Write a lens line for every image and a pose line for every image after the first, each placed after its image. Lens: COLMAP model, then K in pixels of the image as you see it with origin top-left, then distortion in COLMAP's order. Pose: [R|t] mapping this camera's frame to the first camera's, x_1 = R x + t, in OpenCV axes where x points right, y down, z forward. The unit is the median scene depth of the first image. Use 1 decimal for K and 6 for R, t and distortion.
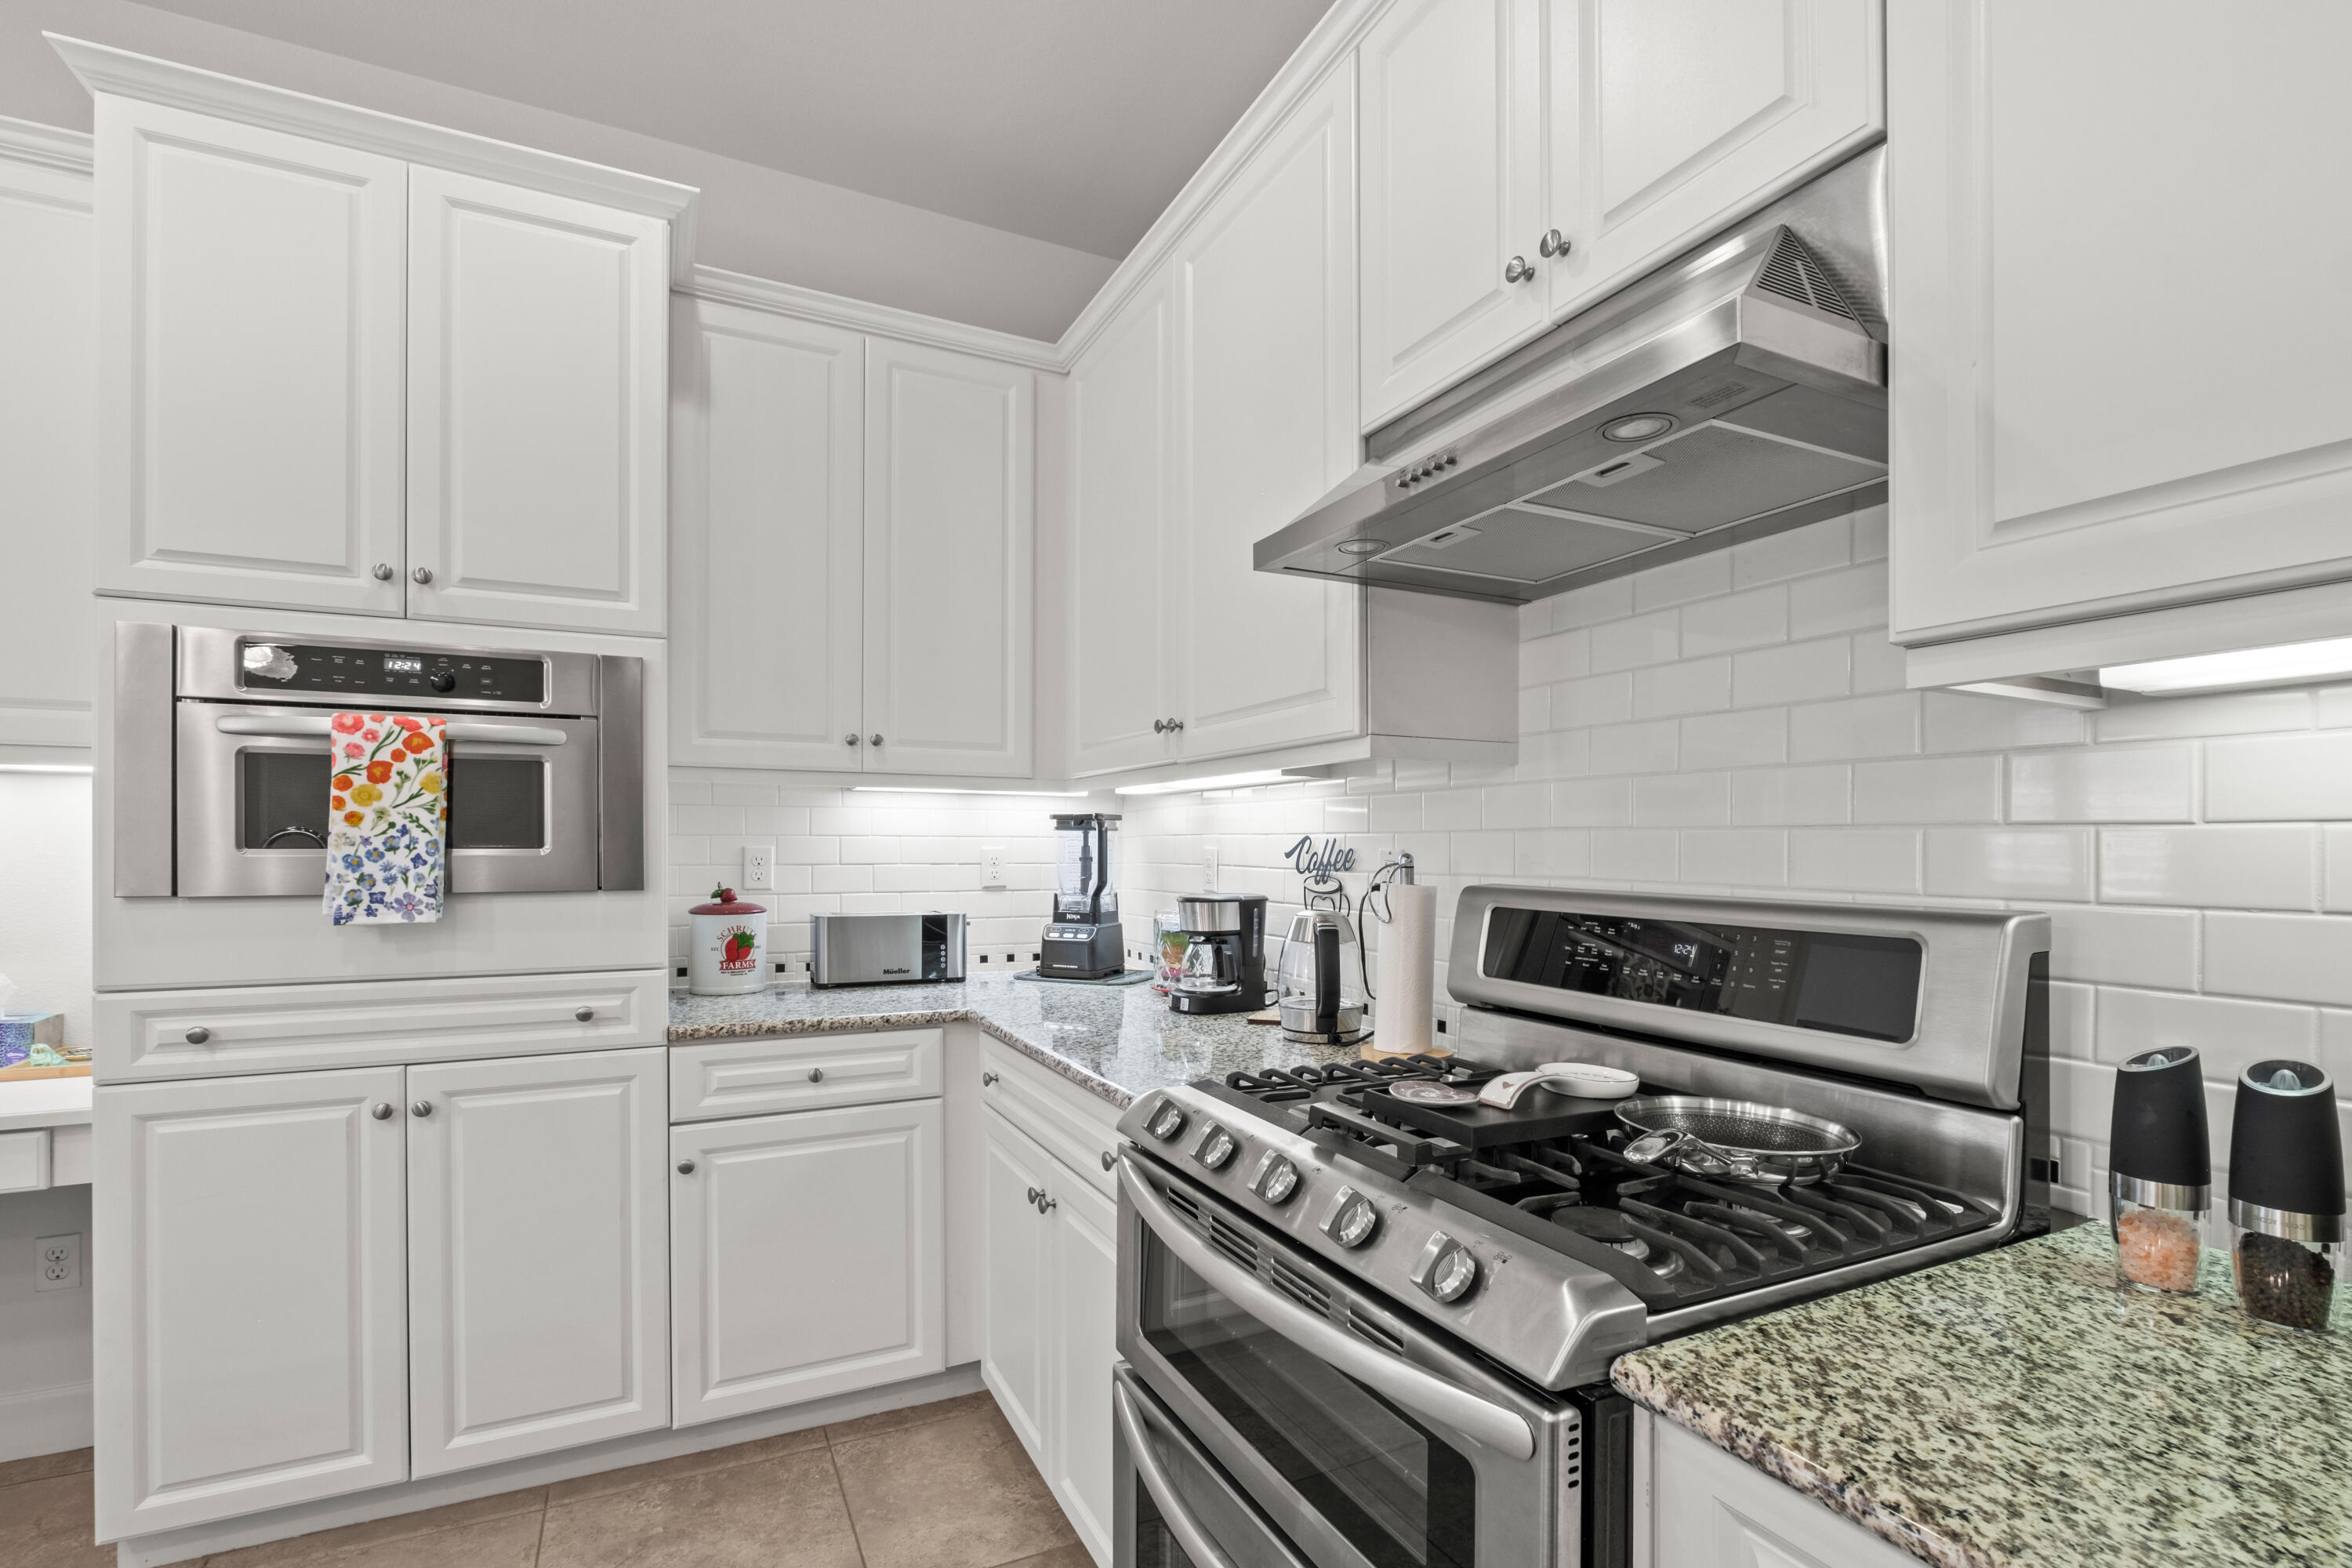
lens RADIAL K [[1041.1, 0, 1146.5], [0, 1041.1, 838.8], [0, 0, 1]] dist [-0.001410, -0.001303]
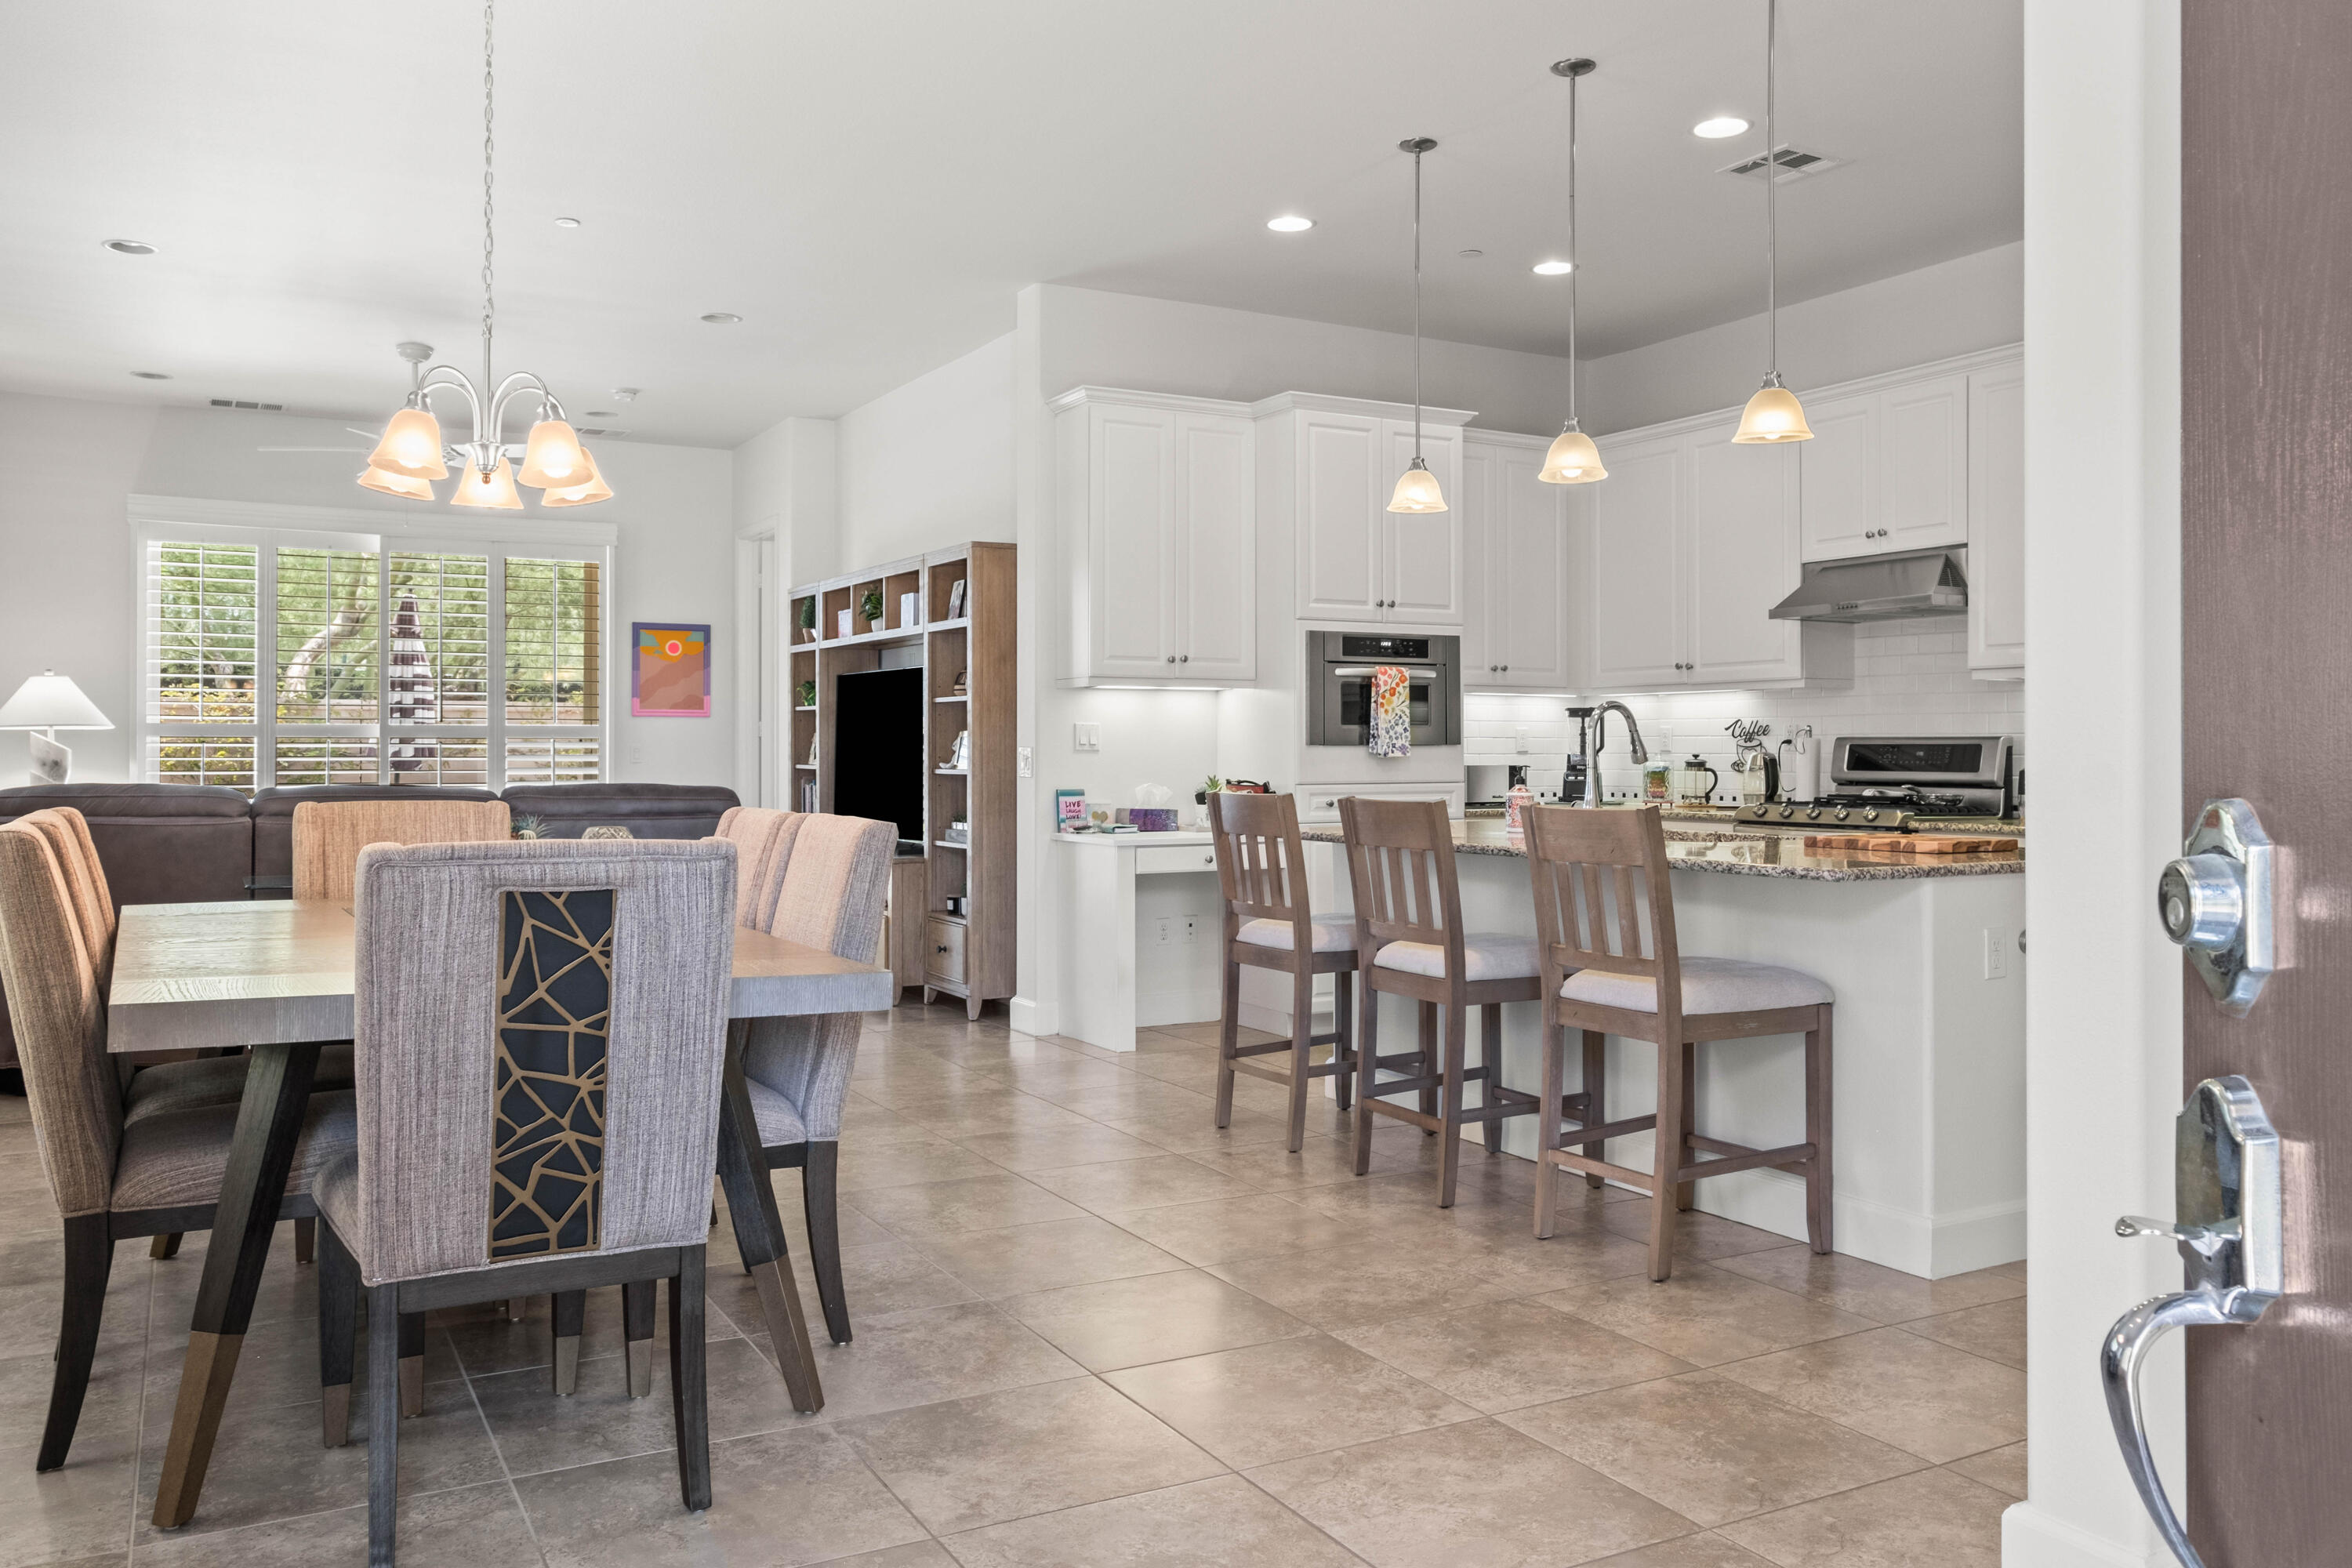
lens RADIAL K [[1724.6, 0, 1226.2], [0, 1724.6, 746.8], [0, 0, 1]] dist [-0.041940, 0.023865]
pose [[0.993555, -0.003885, 0.113281, -1.496405], [0.003324, 0.999981, 0.005136, 0.037408], [-0.113299, -0.004726, 0.993550, -2.710826]]
